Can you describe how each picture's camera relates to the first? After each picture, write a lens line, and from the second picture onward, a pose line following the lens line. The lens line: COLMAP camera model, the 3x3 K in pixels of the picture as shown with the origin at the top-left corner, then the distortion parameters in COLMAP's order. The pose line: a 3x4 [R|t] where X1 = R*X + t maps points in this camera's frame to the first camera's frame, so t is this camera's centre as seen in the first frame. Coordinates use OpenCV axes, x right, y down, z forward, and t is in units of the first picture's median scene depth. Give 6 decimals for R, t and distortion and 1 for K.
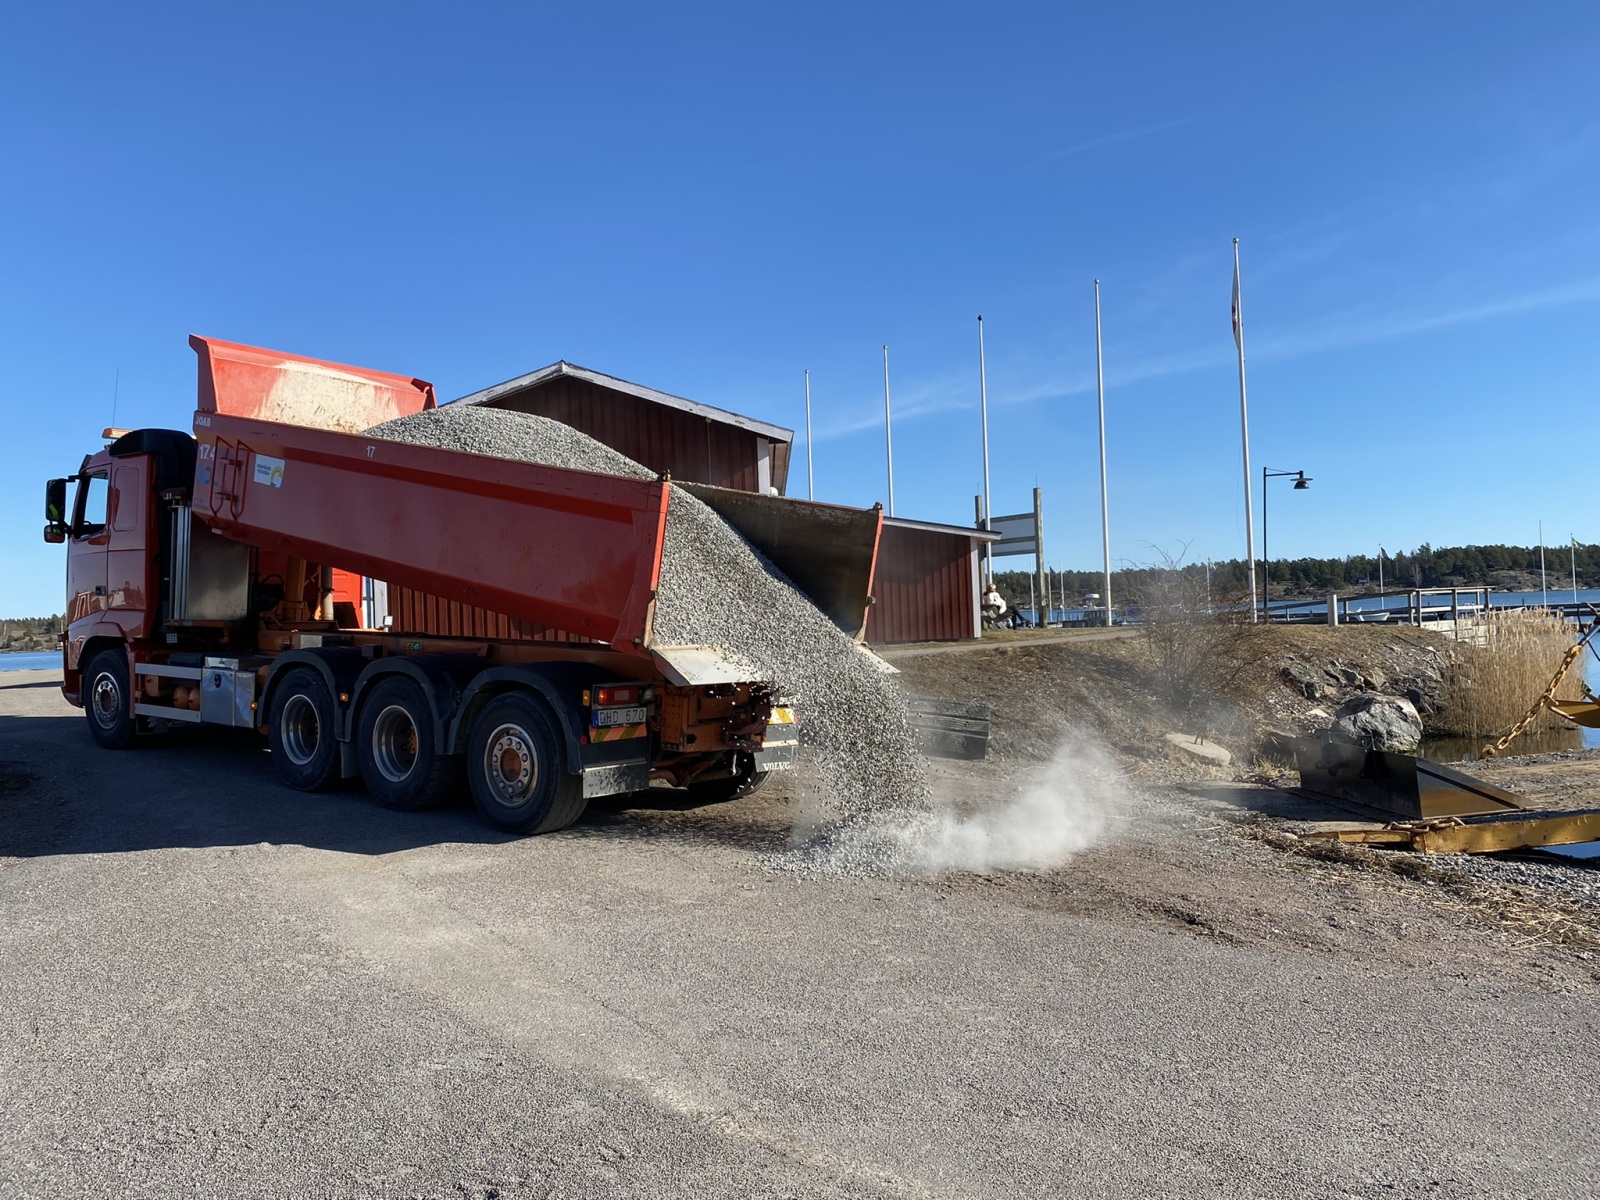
lens RADIAL K [[1208.9, 0, 786.8], [0, 1208.9, 570.7], [0, 0, 1]] dist [-0.010742, 0.014355]
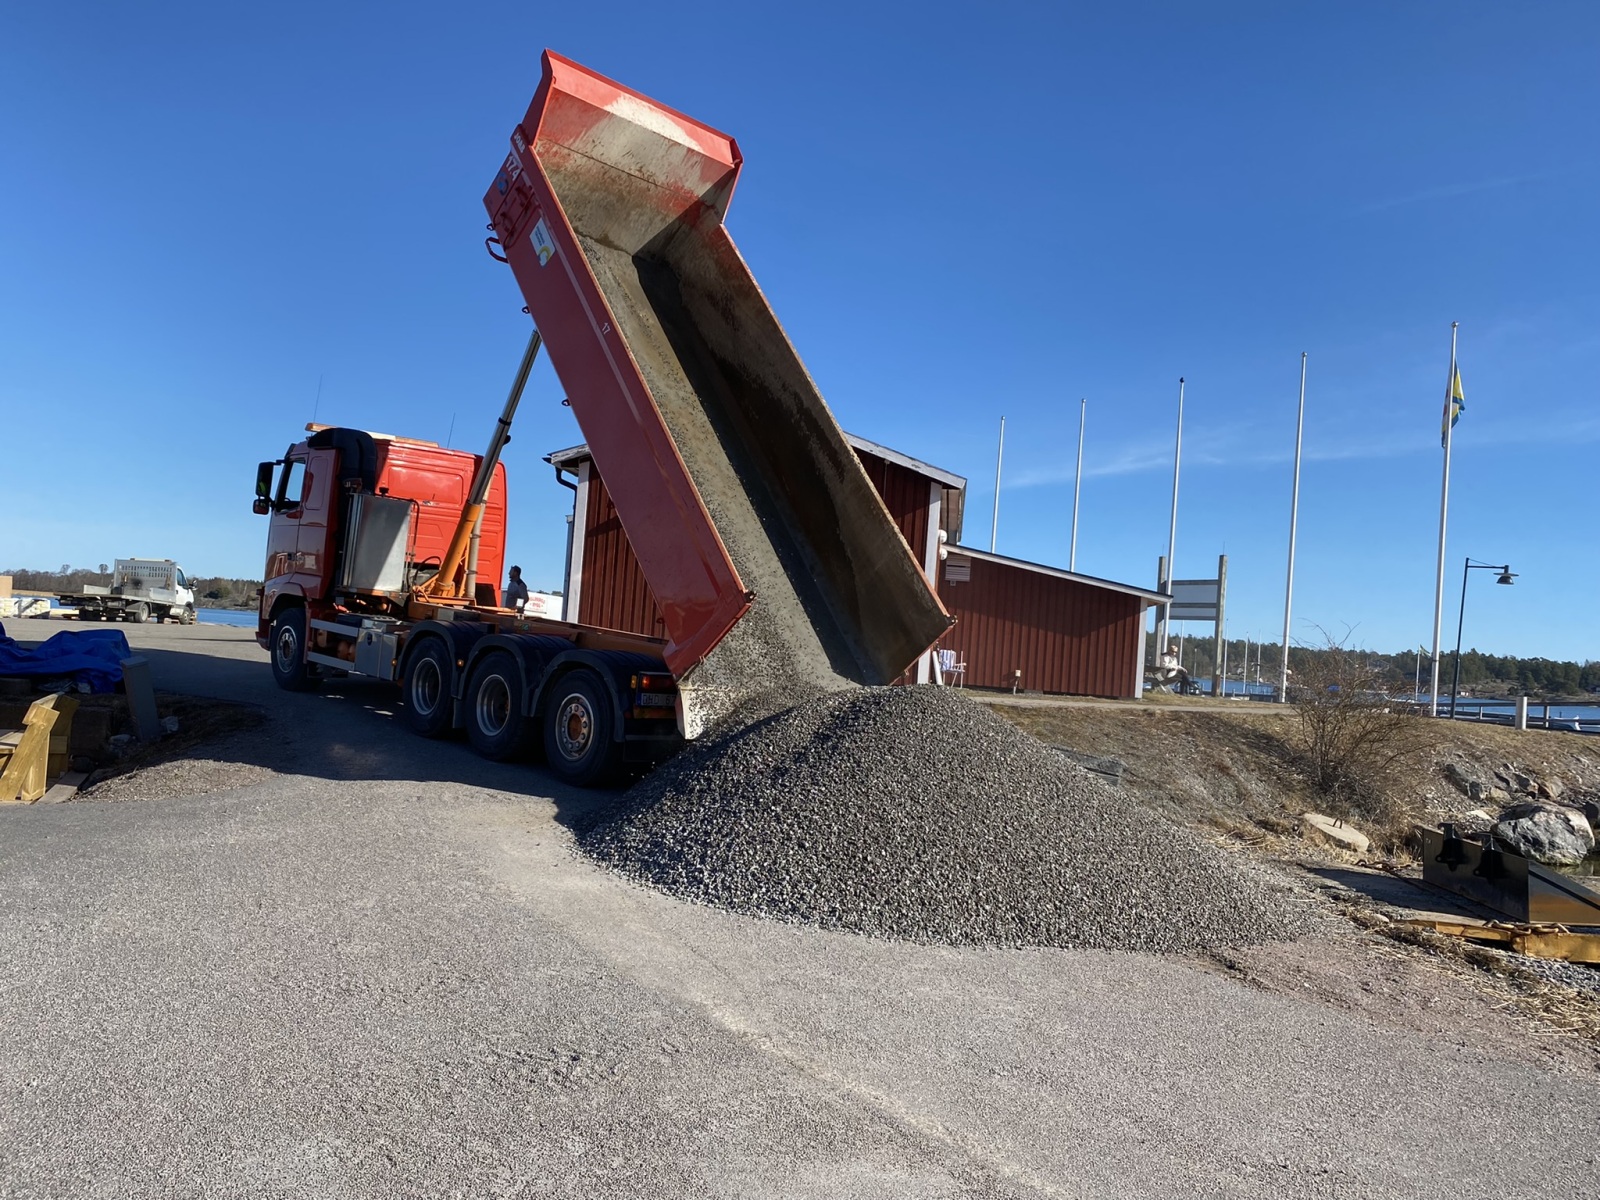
lens RADIAL K [[1208.9, 0, 801.8], [0, 1208.9, 599.5], [0, 0, 1]] dist [-0.010742, 0.014355]
pose [[0.984045, 0.104779, -0.143797, 0.054216], [-0.105190, 0.994441, 0.004764, -0.004445], [0.143496, 0.010438, 0.989596, -0.108201]]
